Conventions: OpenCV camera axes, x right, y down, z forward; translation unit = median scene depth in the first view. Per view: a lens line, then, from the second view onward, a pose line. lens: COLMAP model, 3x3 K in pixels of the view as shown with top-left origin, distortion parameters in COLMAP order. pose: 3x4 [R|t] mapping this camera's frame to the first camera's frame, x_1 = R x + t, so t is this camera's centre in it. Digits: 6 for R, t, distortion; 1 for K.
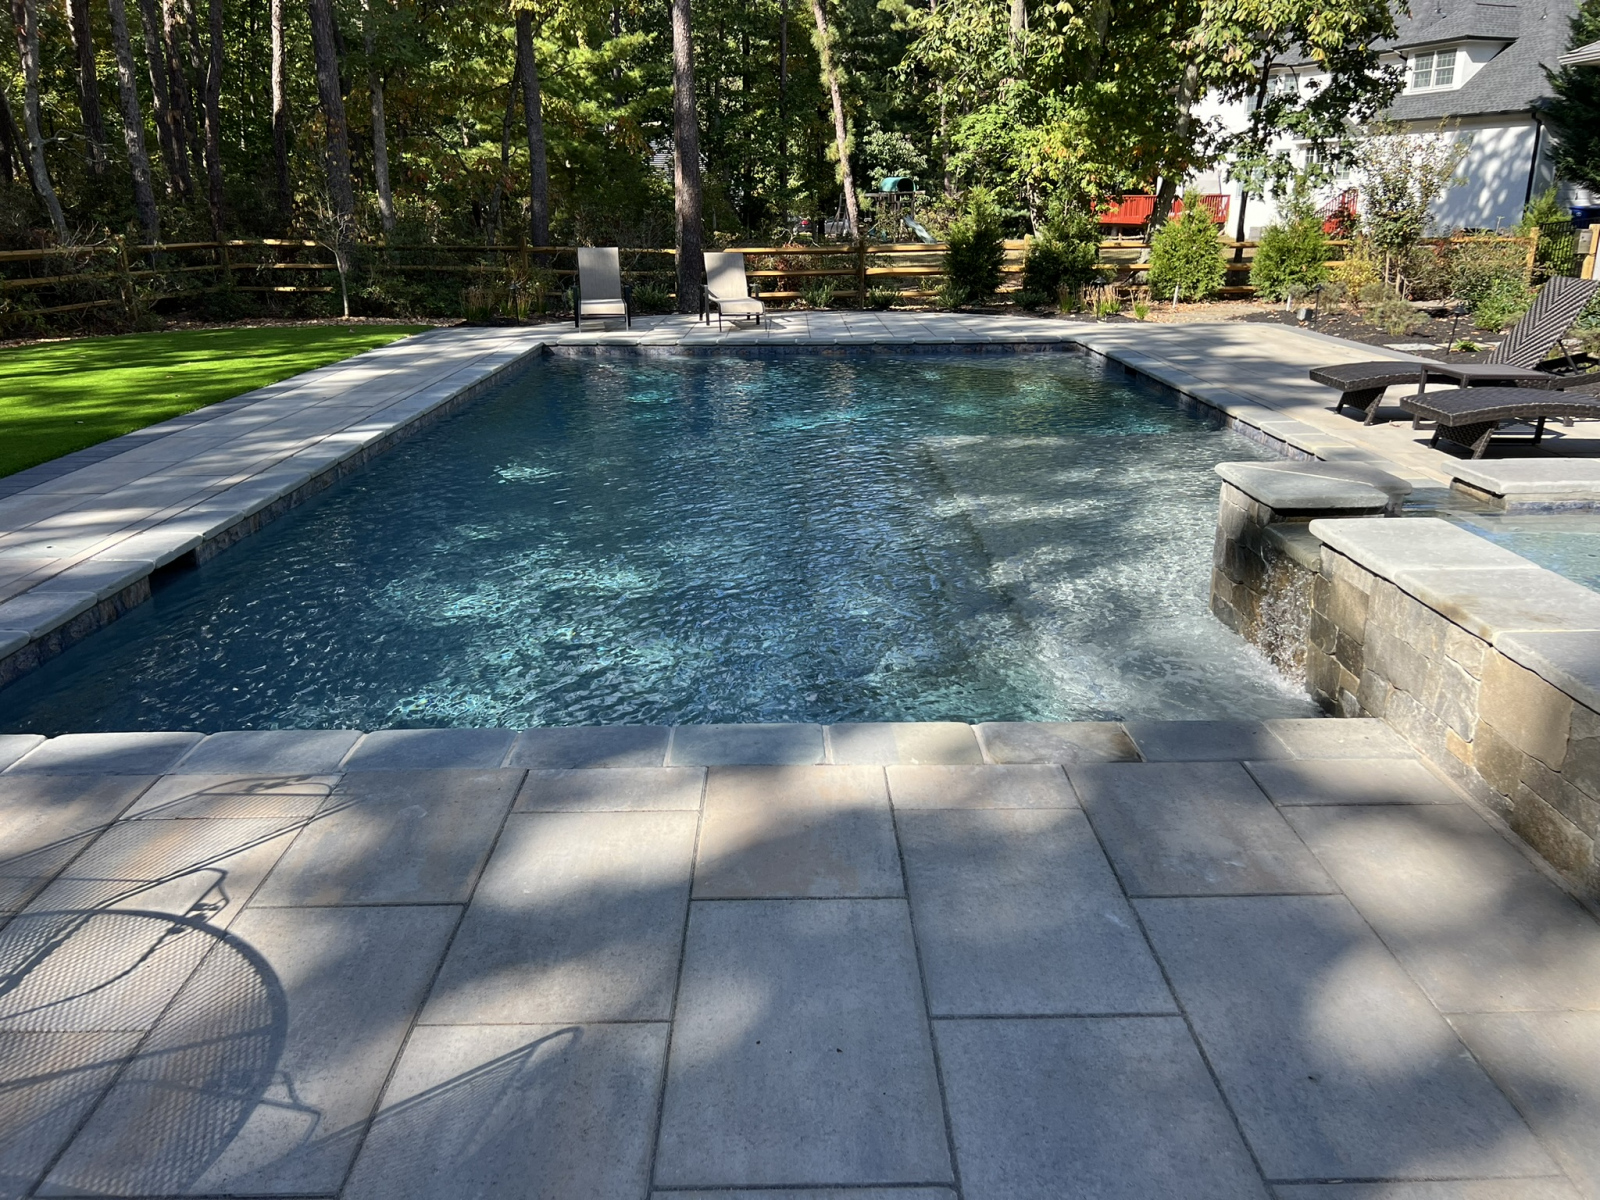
lens RADIAL K [[1200.3, 0, 806.9], [0, 1200.3, 588.9], [0, 0, 1]] dist [0.035556, -0.043873]
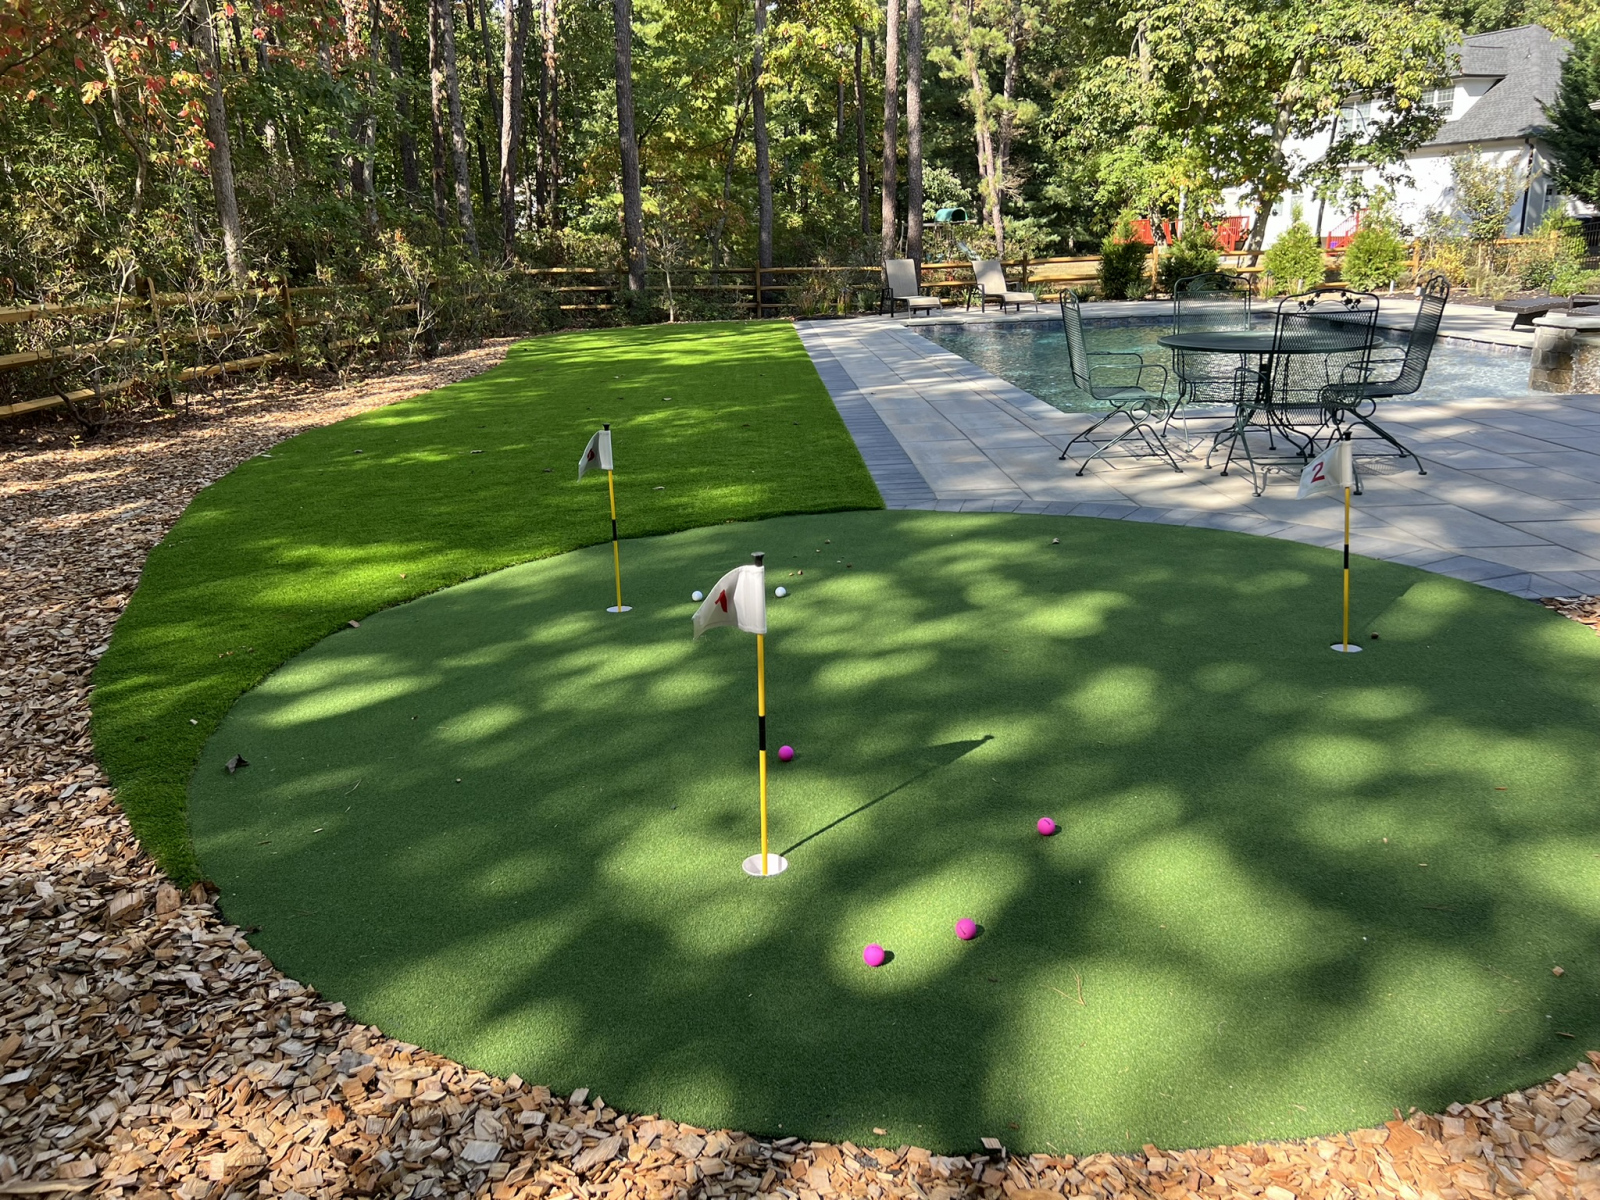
lens RADIAL K [[1200.3, 0, 791.0], [0, 1200.3, 601.4], [0, 0, 1]] dist [0.035556, -0.043873]
pose [[0.999389, -0.031859, 0.014393, -0.223806], [0.032117, 0.999320, -0.018114, 0.085523], [-0.013806, 0.018565, 0.999732, -0.245208]]
